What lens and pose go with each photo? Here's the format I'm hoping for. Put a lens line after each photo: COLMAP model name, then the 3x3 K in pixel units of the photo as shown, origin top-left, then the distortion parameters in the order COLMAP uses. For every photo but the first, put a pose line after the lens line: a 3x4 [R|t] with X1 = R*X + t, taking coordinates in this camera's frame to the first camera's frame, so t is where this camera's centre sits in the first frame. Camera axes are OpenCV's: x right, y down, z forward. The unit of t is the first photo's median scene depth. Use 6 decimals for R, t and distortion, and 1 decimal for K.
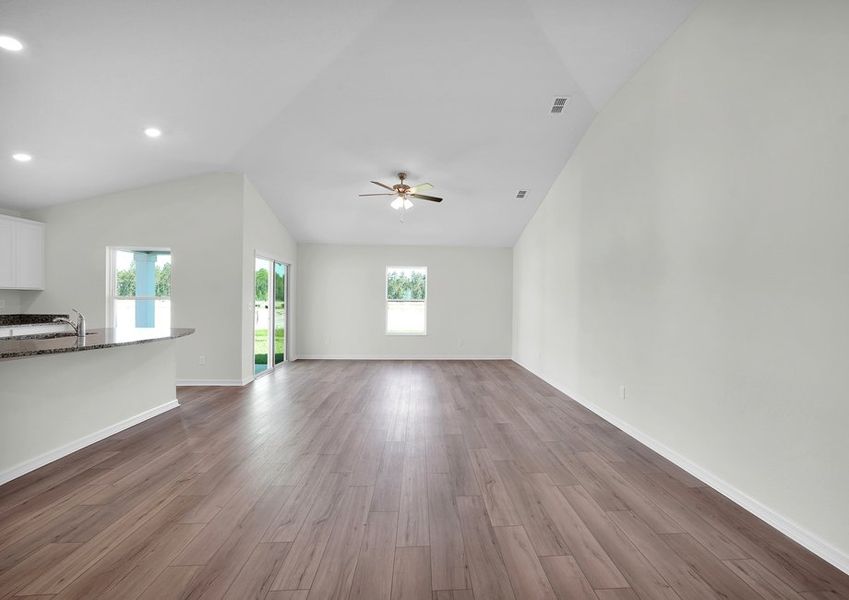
lens RADIAL K [[408.2, 0, 428.1], [0, 408.2, 303.6], [0, 0, 1]] dist [-0.002843, -0.000680]
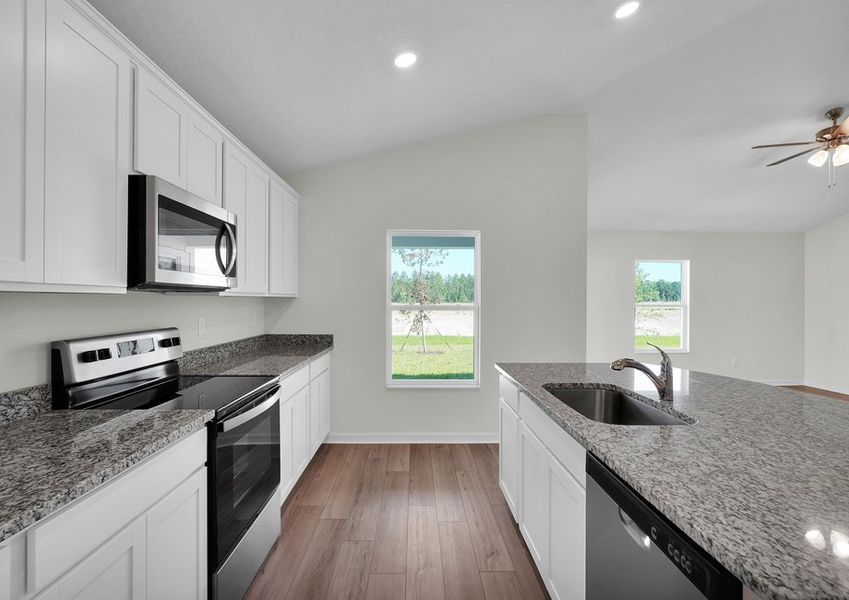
lens RADIAL K [[408.2, 0, 428.1], [0, 408.2, 303.6], [0, 0, 1]] dist [-0.002843, -0.000680]
pose [[0.999234, -0.009659, -0.037921, -0.798240], [0.009482, 0.999943, -0.004841, -0.021104], [0.037965, 0.004478, 0.999269, 0.401101]]
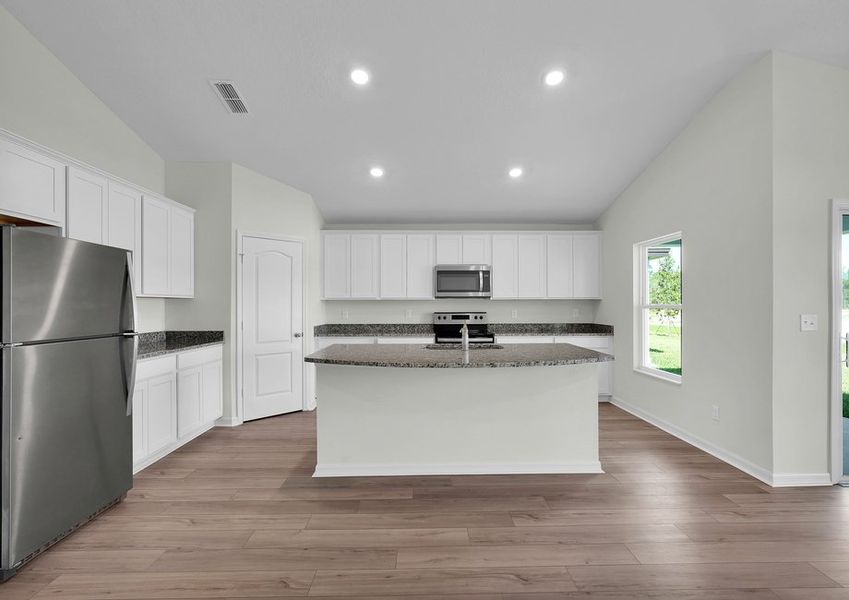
lens RADIAL K [[408.2, 0, 428.1], [0, 408.2, 303.6], [0, 0, 1]] dist [-0.002843, -0.000680]
pose [[-0.009211, -0.008601, -0.999921, 0.041835], [-0.004681, 0.999952, -0.008559, -0.012229], [0.999947, 0.004602, -0.009251, 0.685274]]
